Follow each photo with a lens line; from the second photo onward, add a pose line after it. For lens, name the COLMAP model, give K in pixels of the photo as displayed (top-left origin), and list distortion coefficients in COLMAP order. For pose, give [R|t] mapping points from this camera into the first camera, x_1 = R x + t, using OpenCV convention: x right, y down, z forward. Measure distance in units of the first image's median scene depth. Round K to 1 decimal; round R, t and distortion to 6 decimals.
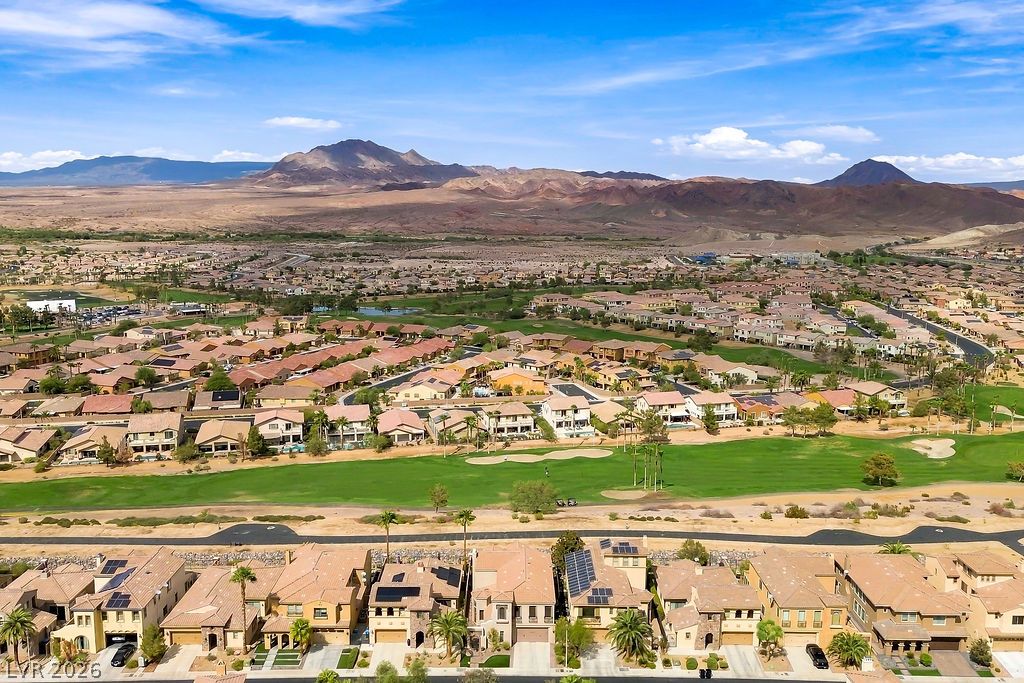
lens RADIAL K [[836.0, 0, 477.2], [0, 836.0, 344.6], [0, 0, 1]] dist [0.040526, -0.007057]
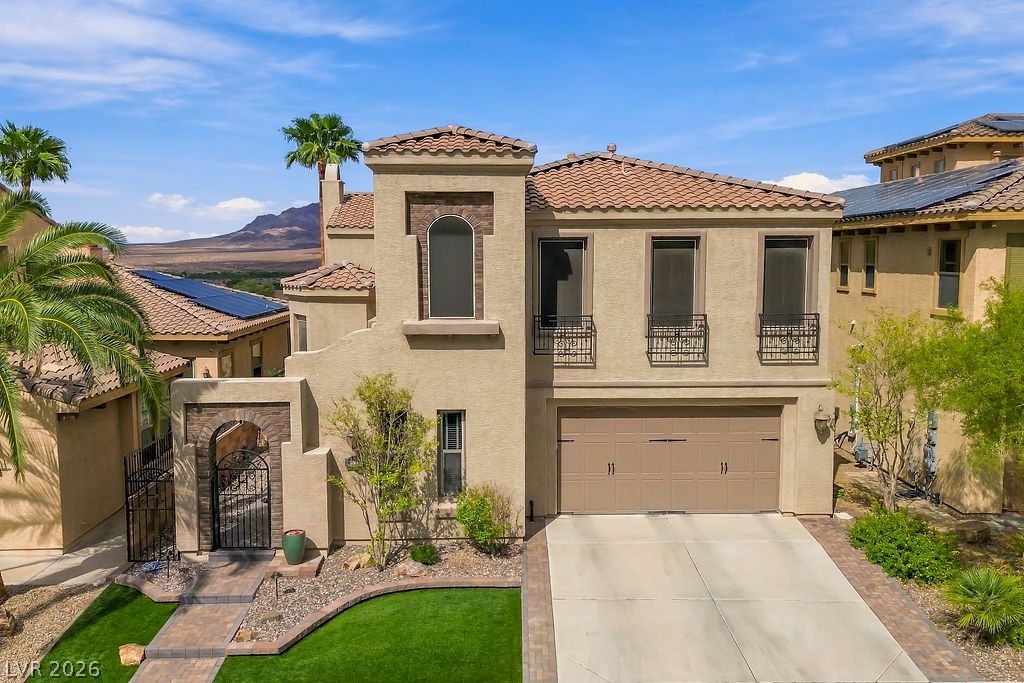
lens RADIAL K [[844.9, 0, 504.7], [0, 844.9, 338.1], [0, 0, 1]] dist [0.040535, -0.008465]
pose [[0.997590, 0.004483, 0.069234, 0.027819], [-0.000373, 0.998242, -0.059265, 0.331472], [-0.069378, 0.059097, 0.995838, 0.851790]]
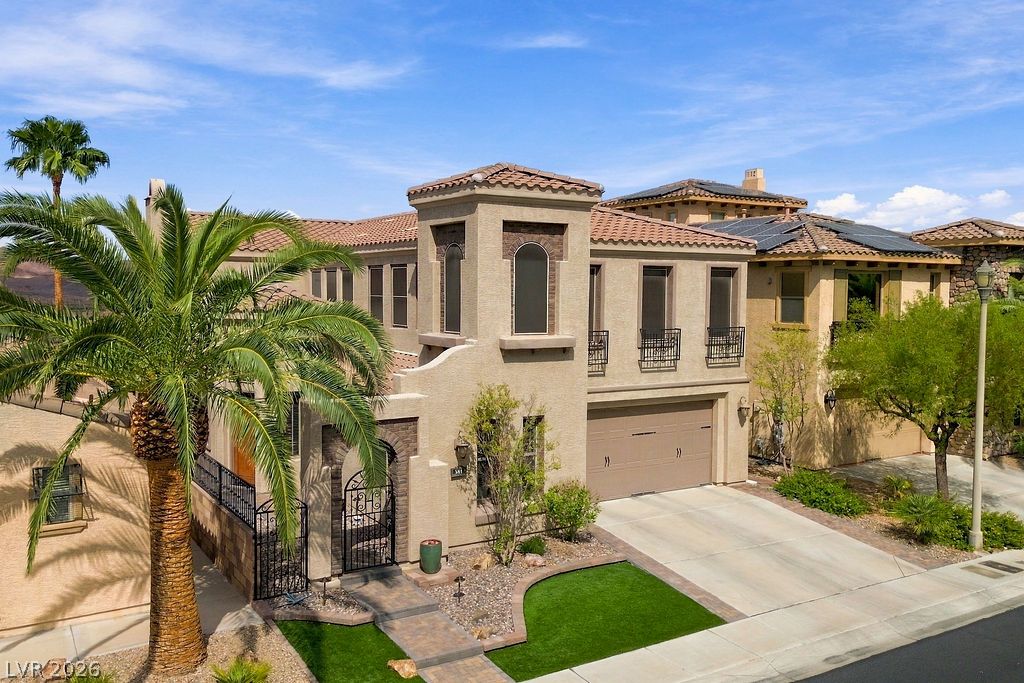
lens RADIAL K [[844.9, 0, 504.7], [0, 844.9, 338.1], [0, 0, 1]] dist [0.040535, -0.008465]
pose [[0.834857, -0.012237, 0.550332, -0.054161], [0.066721, 0.994631, -0.079101, 0.332582], [-0.546409, 0.102757, 0.831191, 0.863136]]
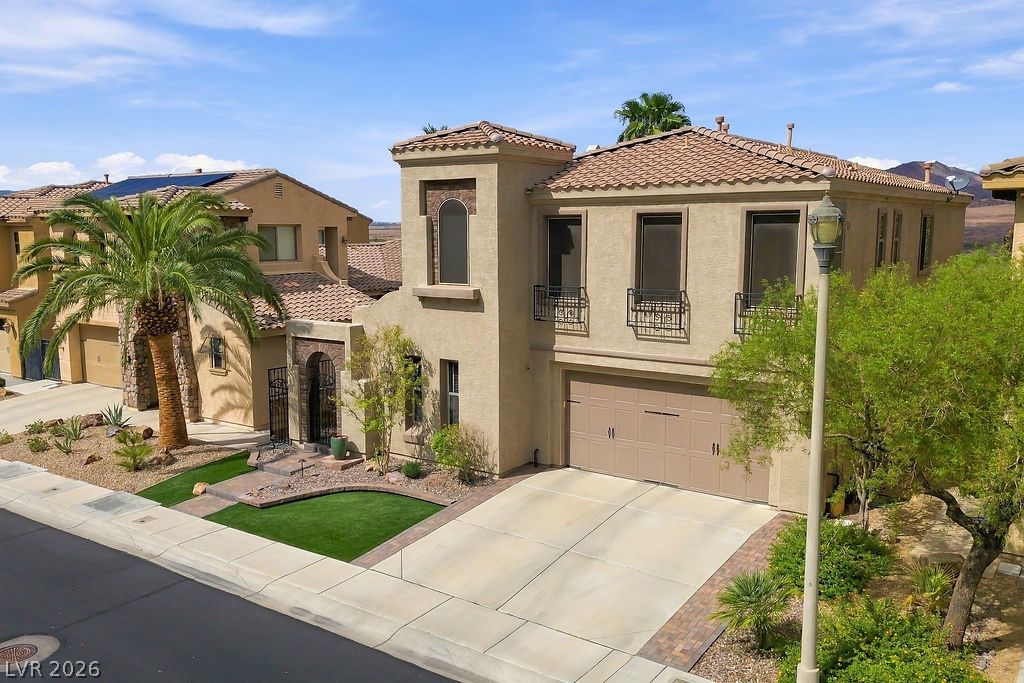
lens RADIAL K [[836.0, 0, 477.2], [0, 836.0, 344.6], [0, 0, 1]] dist [0.040526, -0.007057]
pose [[0.829671, 0.086144, -0.551566, 0.118133], [-0.091799, 0.995625, 0.017412, 0.328790], [0.550654, 0.036186, 0.833949, 0.854742]]
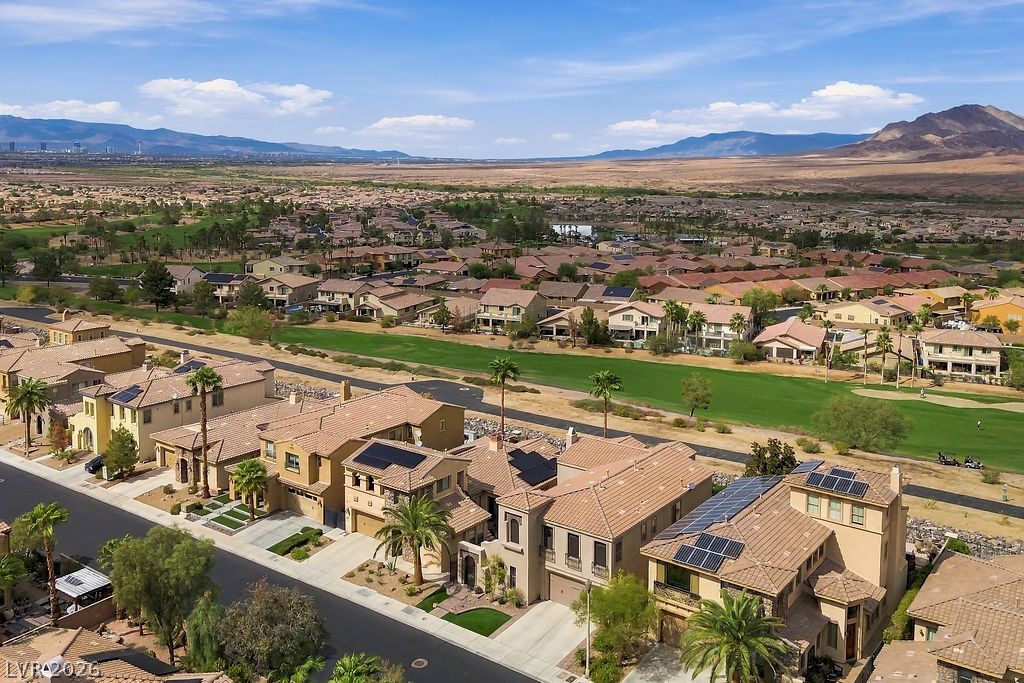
lens RADIAL K [[850.5, 0, 521.6], [0, 850.5, 275.6], [0, 0, 1]] dist [0.049472, -0.000687]
pose [[0.820958, 0.082122, -0.565052, 0.308696], [-0.105381, 0.994395, -0.008586, 0.164902], [0.561179, 0.066594, 0.825011, 0.548691]]
